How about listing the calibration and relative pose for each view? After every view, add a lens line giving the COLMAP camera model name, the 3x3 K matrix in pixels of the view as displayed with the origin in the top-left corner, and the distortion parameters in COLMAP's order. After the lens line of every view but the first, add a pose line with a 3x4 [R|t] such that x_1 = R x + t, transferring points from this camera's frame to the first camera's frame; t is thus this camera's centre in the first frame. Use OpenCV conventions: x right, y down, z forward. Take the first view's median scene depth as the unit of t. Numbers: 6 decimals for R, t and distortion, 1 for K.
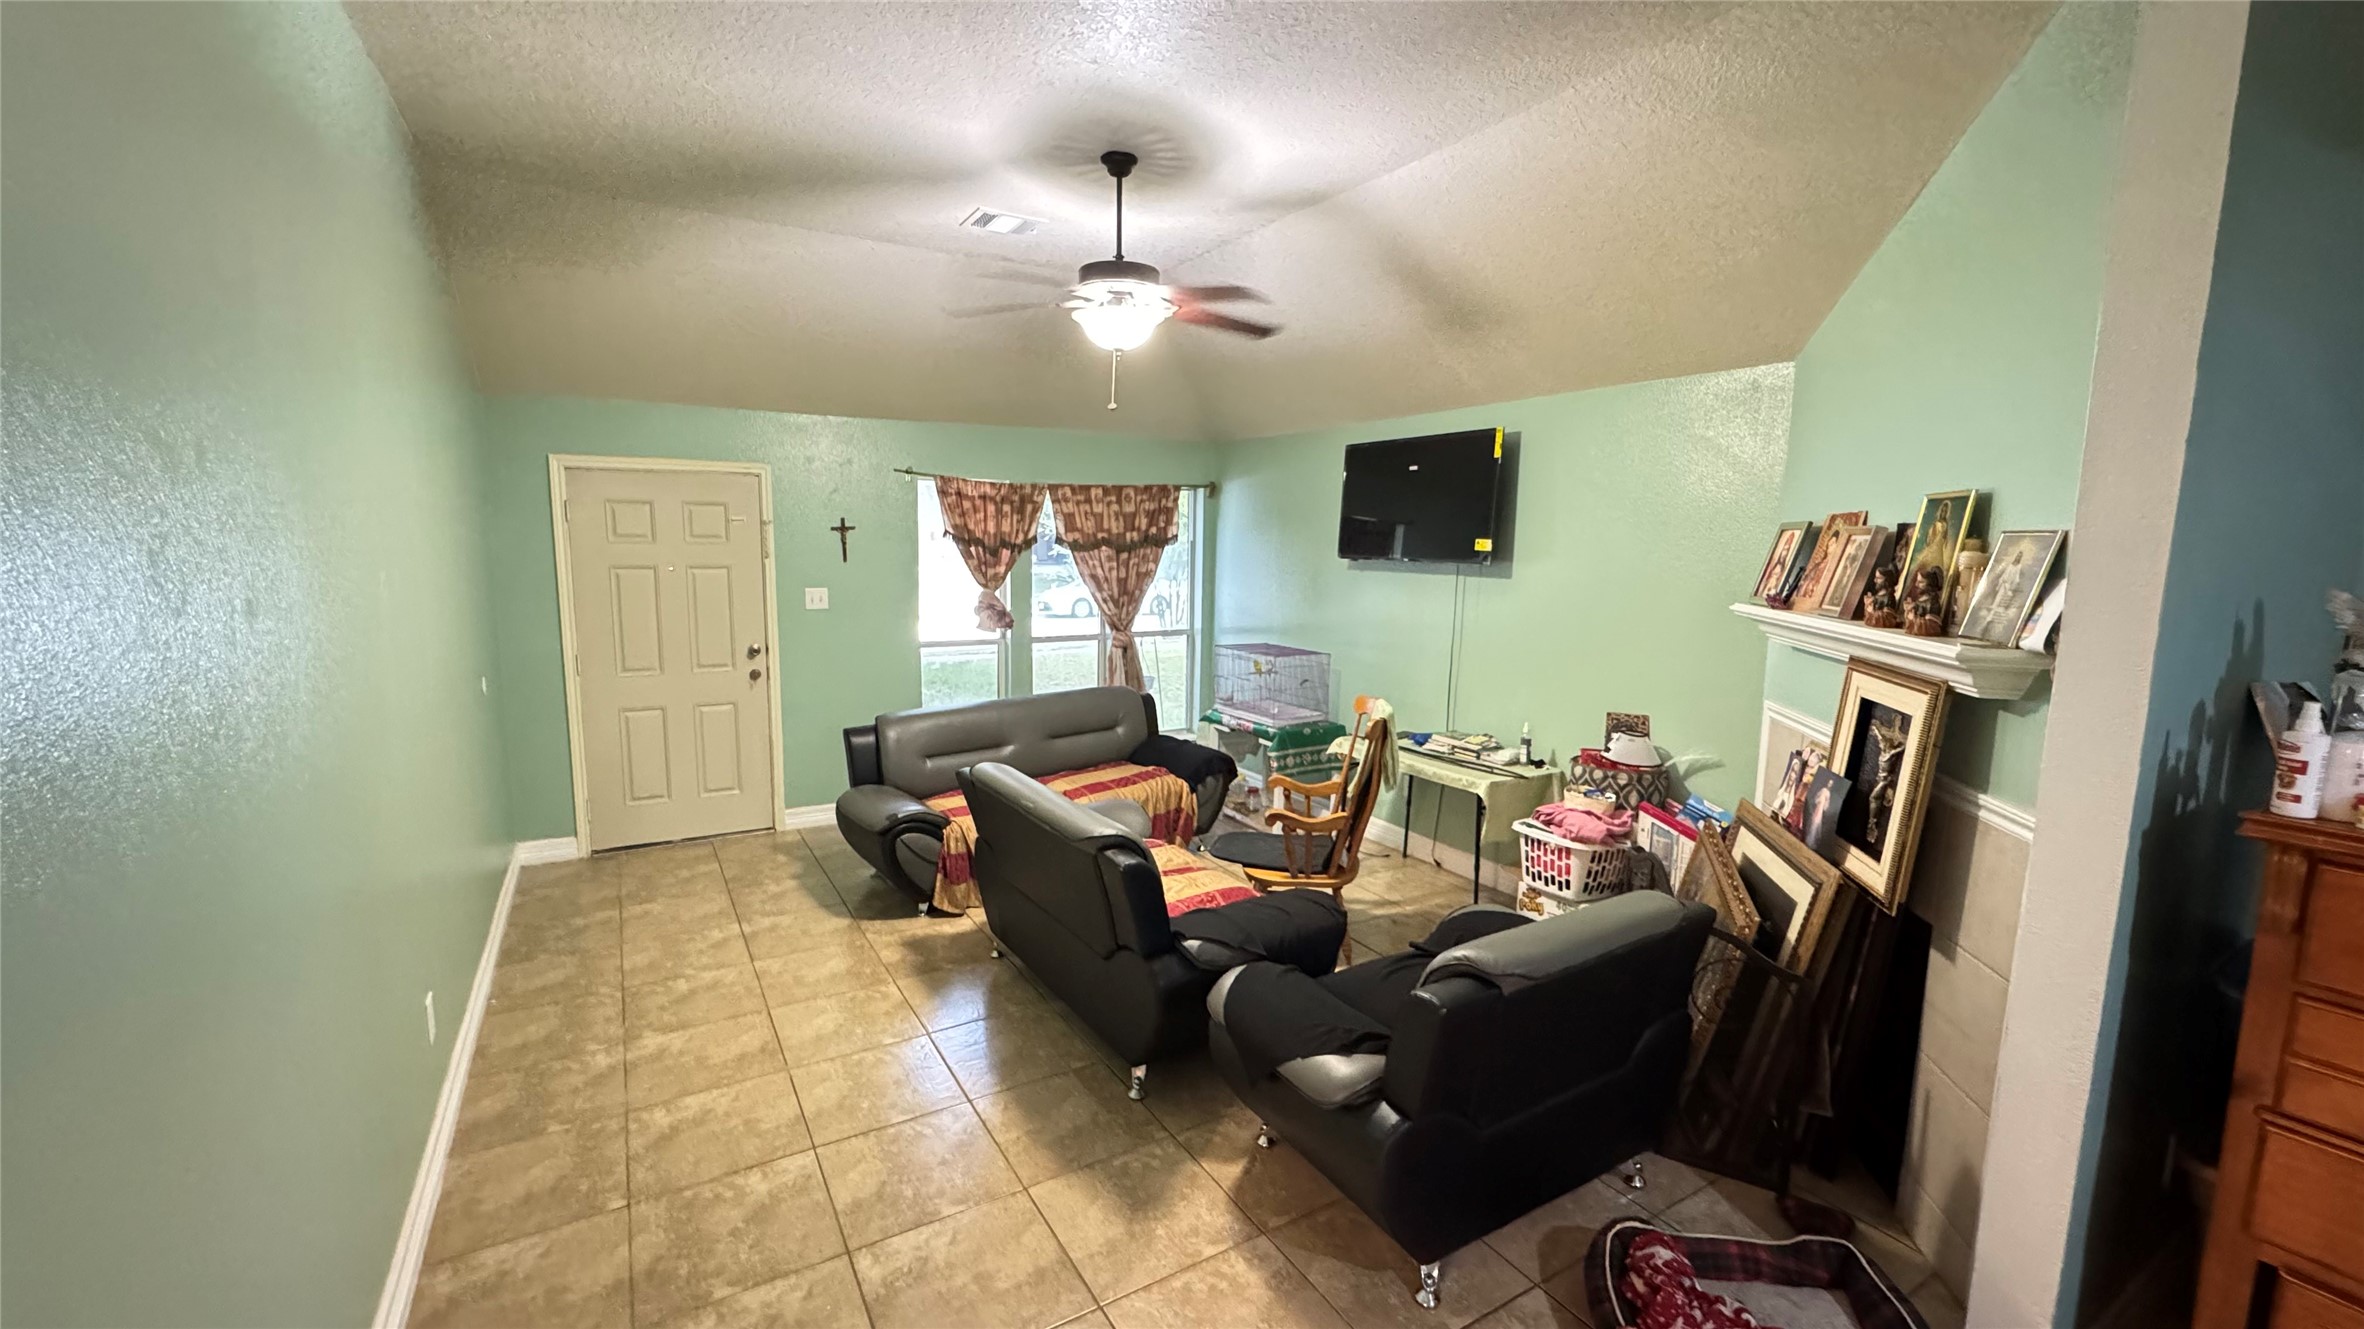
lens RADIAL K [[936.4, 0, 1183.8], [0, 936.4, 658.7], [0, 0, 1]] dist [-0.002664, -0.000103]
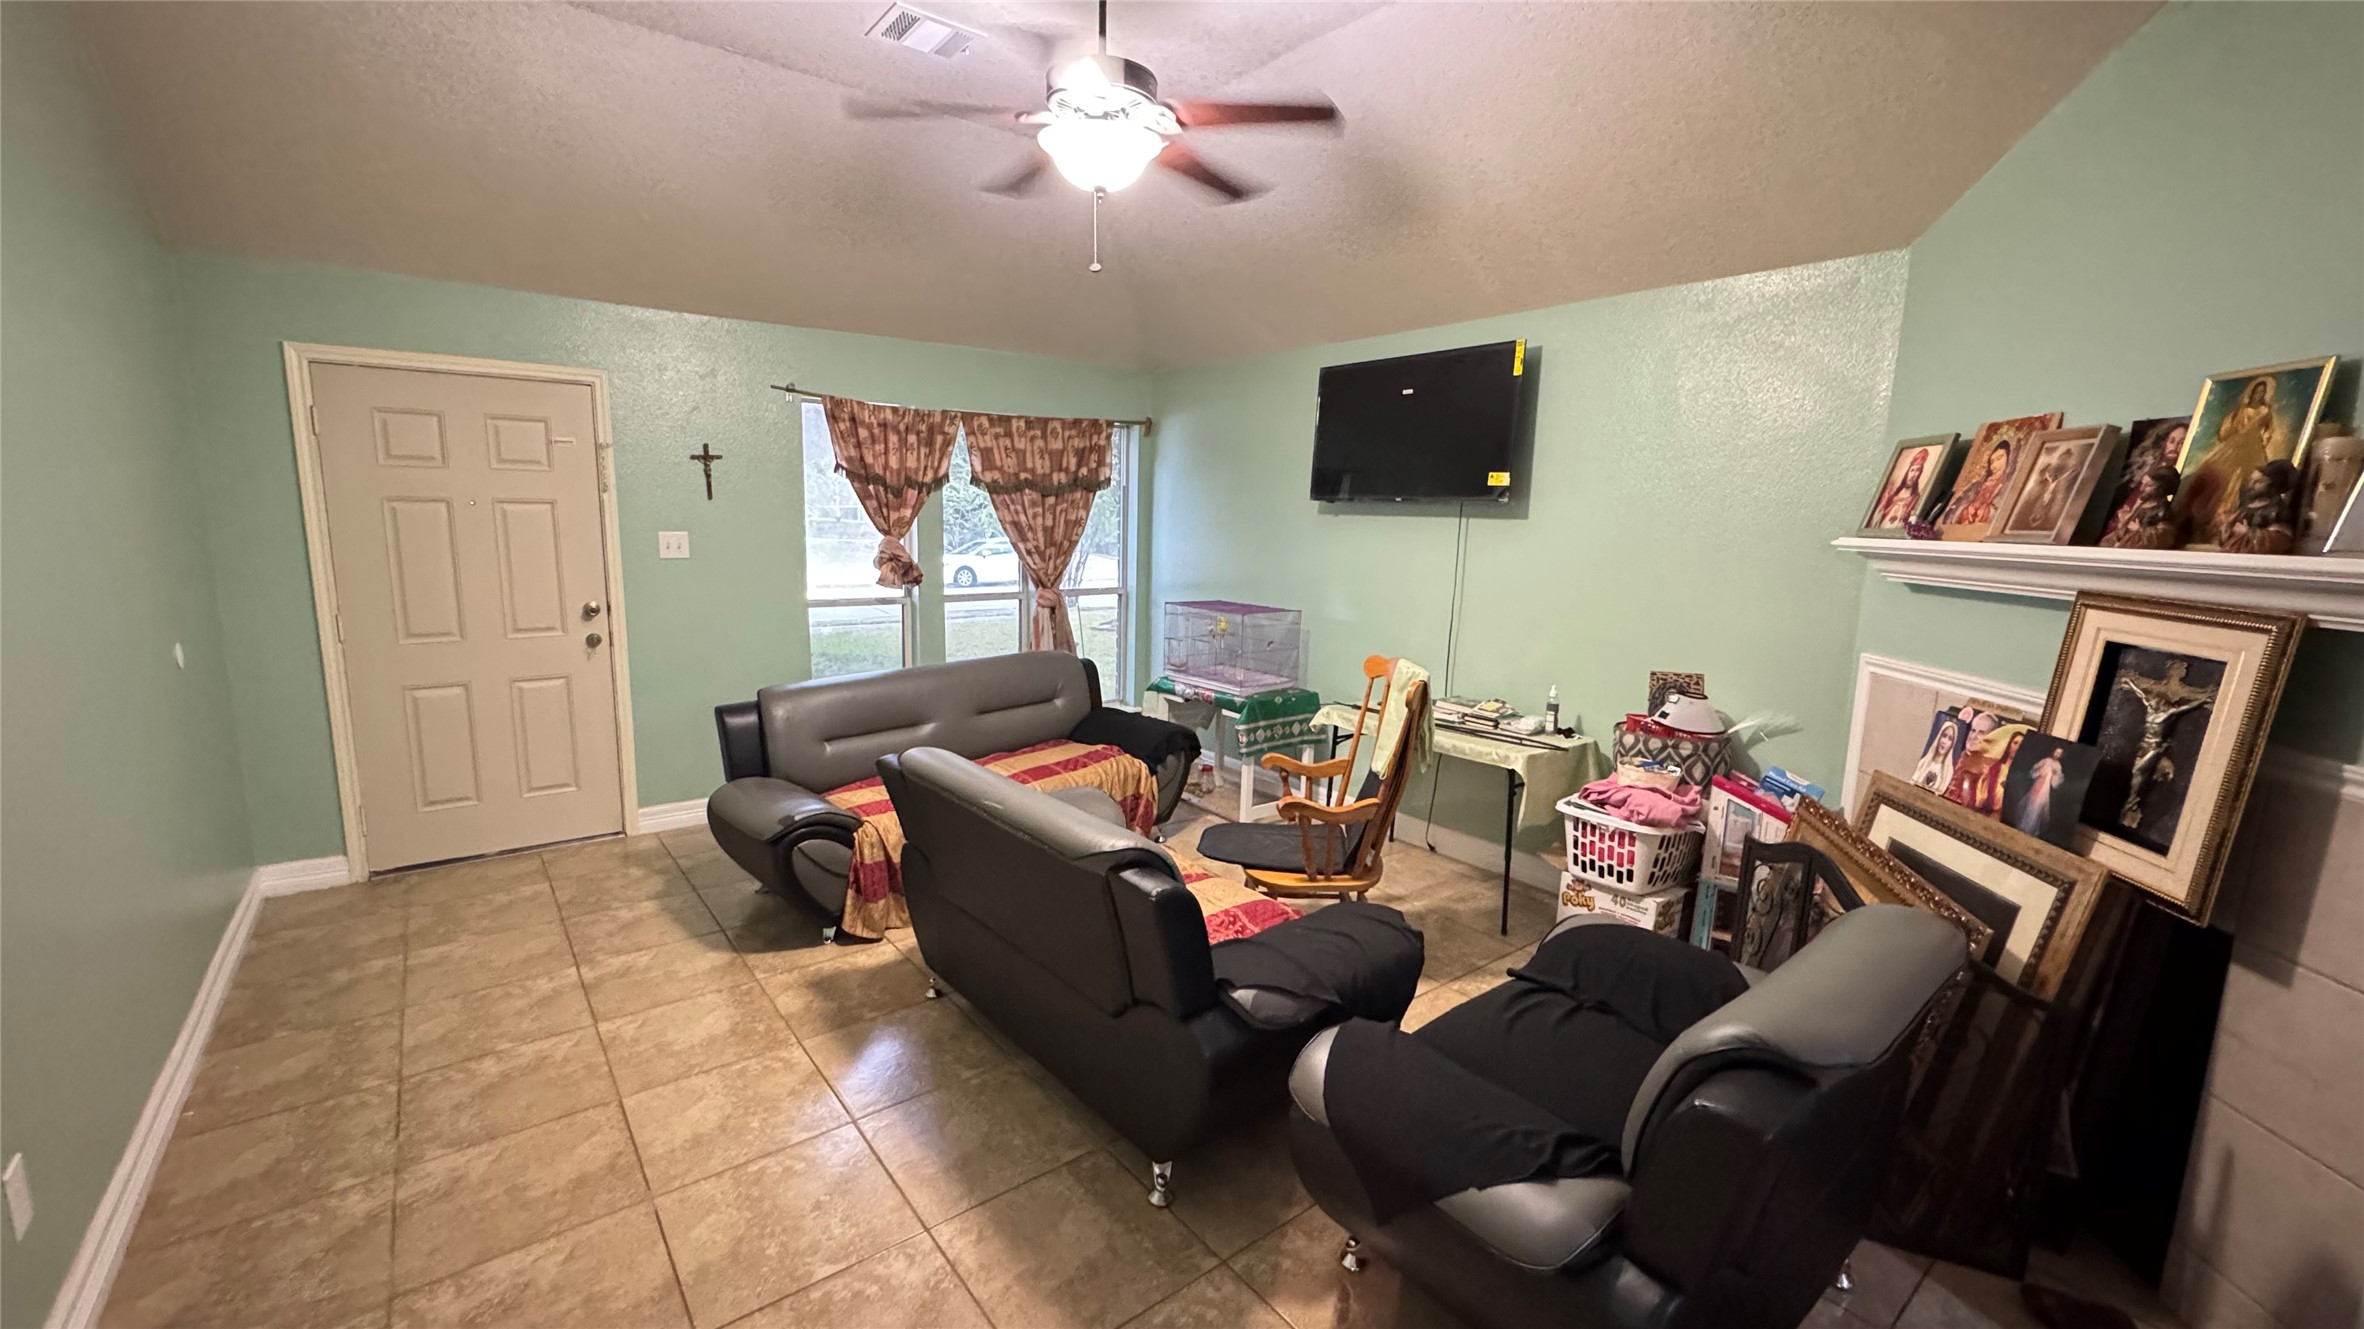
lens RADIAL K [[936.4, 0, 1183.8], [0, 936.4, 658.7], [0, 0, 1]] dist [-0.002664, -0.000103]
pose [[0.991811, -0.011520, 0.127190, -0.082850], [0.007695, 0.999504, 0.030522, 0.015604], [-0.127479, -0.029293, 0.991409, 0.197358]]
